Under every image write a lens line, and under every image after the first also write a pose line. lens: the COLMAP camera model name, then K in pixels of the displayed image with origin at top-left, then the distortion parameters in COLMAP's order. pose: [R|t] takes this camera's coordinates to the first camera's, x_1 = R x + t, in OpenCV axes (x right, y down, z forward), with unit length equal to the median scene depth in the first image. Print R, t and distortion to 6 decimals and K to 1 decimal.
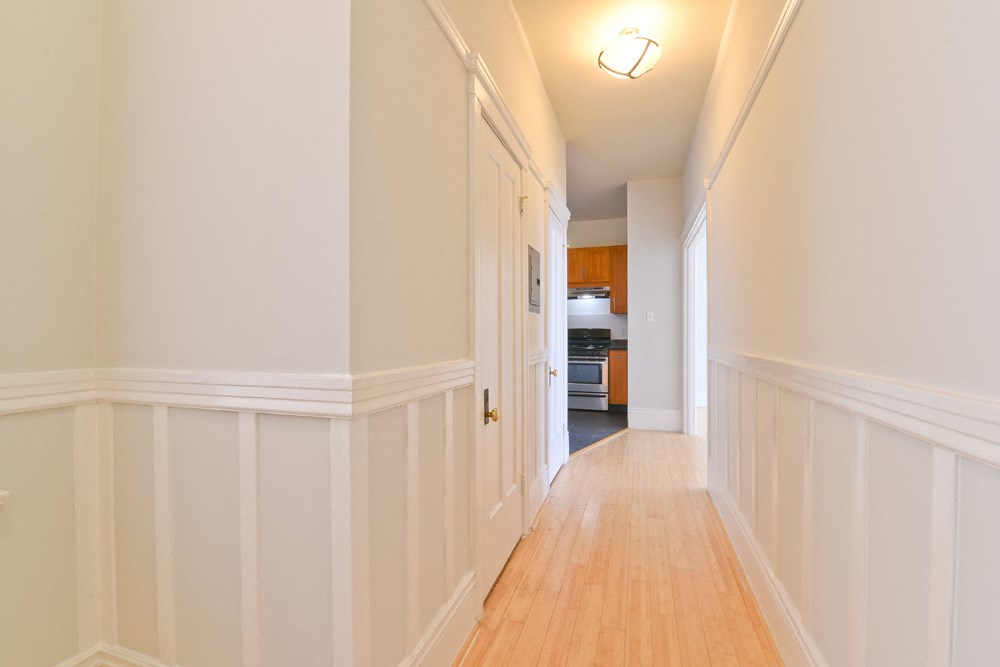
lens RADIAL K [[436.8, 0, 500.0], [0, 436.8, 333.5], [0, 0, 1]] dist [-0.027626, -0.000051]
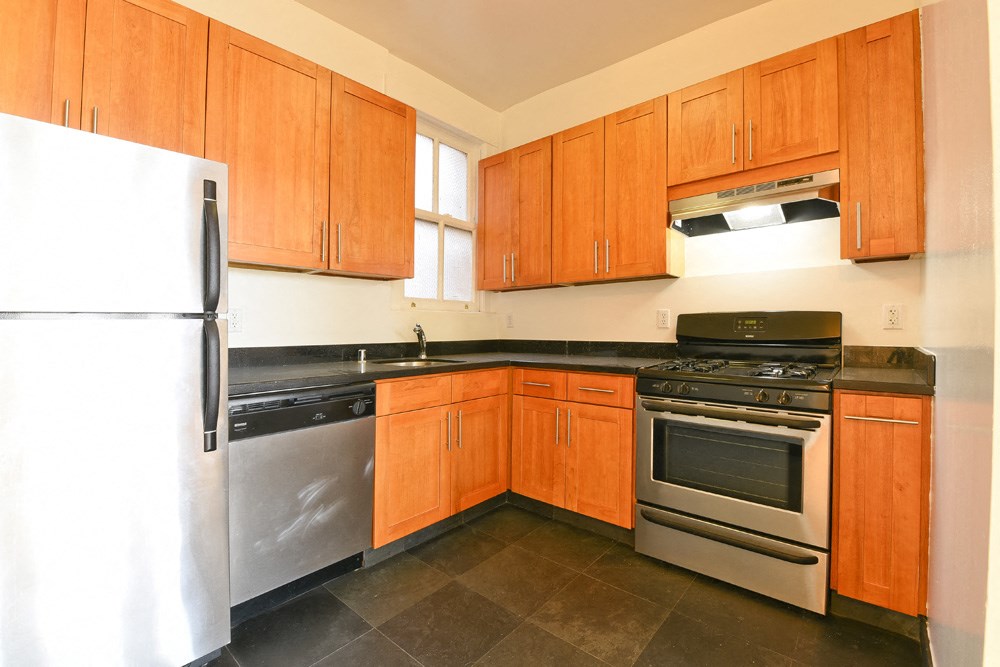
lens RADIAL K [[436.8, 0, 500.0], [0, 436.8, 333.5], [0, 0, 1]] dist [-0.027626, -0.000051]
pose [[0.916807, 0.006312, -0.399280, 0.165694], [-0.000963, 0.999907, 0.013595, 0.001516], [0.399329, -0.012080, 0.916728, 0.675091]]
